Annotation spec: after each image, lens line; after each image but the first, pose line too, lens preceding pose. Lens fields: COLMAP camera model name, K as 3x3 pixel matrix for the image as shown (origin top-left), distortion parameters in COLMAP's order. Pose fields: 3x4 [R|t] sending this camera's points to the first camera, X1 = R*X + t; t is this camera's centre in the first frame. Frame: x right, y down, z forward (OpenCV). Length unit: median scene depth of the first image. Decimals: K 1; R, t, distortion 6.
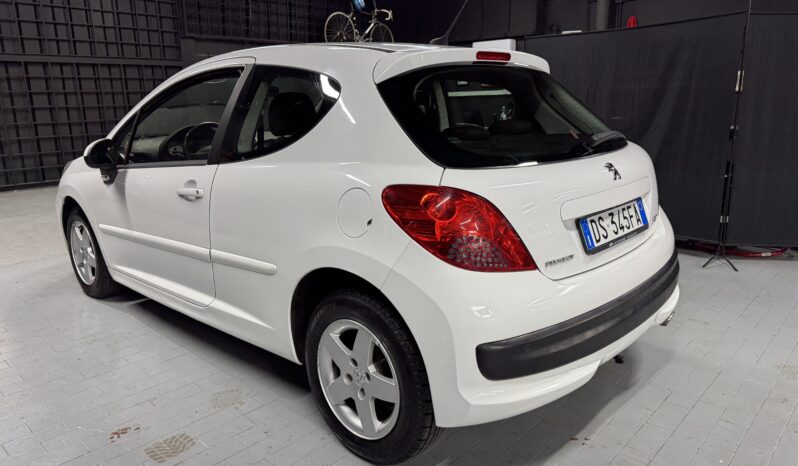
lens RADIAL K [[557.7, 0, 397.5], [0, 557.7, 230.8], [0, 0, 1]] dist [0.041516, -0.059798]
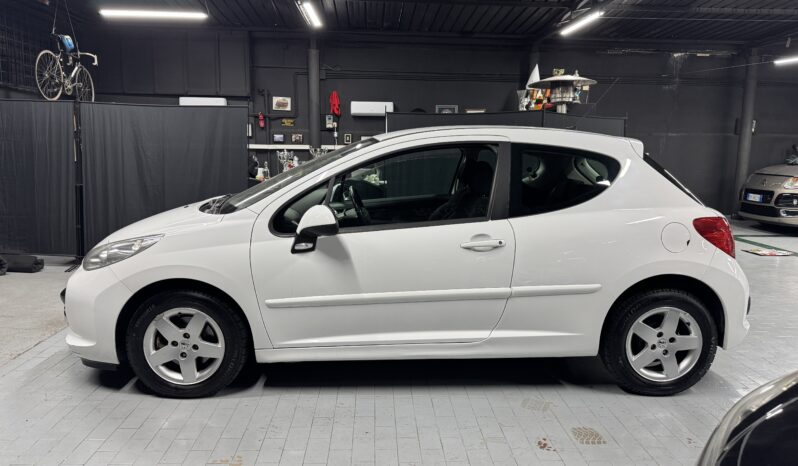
lens RADIAL K [[557.7, 0, 398.2], [0, 557.7, 232.7], [0, 0, 1]] dist [0.041516, -0.059798]
pose [[0.714241, -0.082222, 0.695053, -1.282283], [0.141518, 0.989529, -0.028367, -0.081437], [-0.685443, 0.118624, 0.718399, 0.260097]]
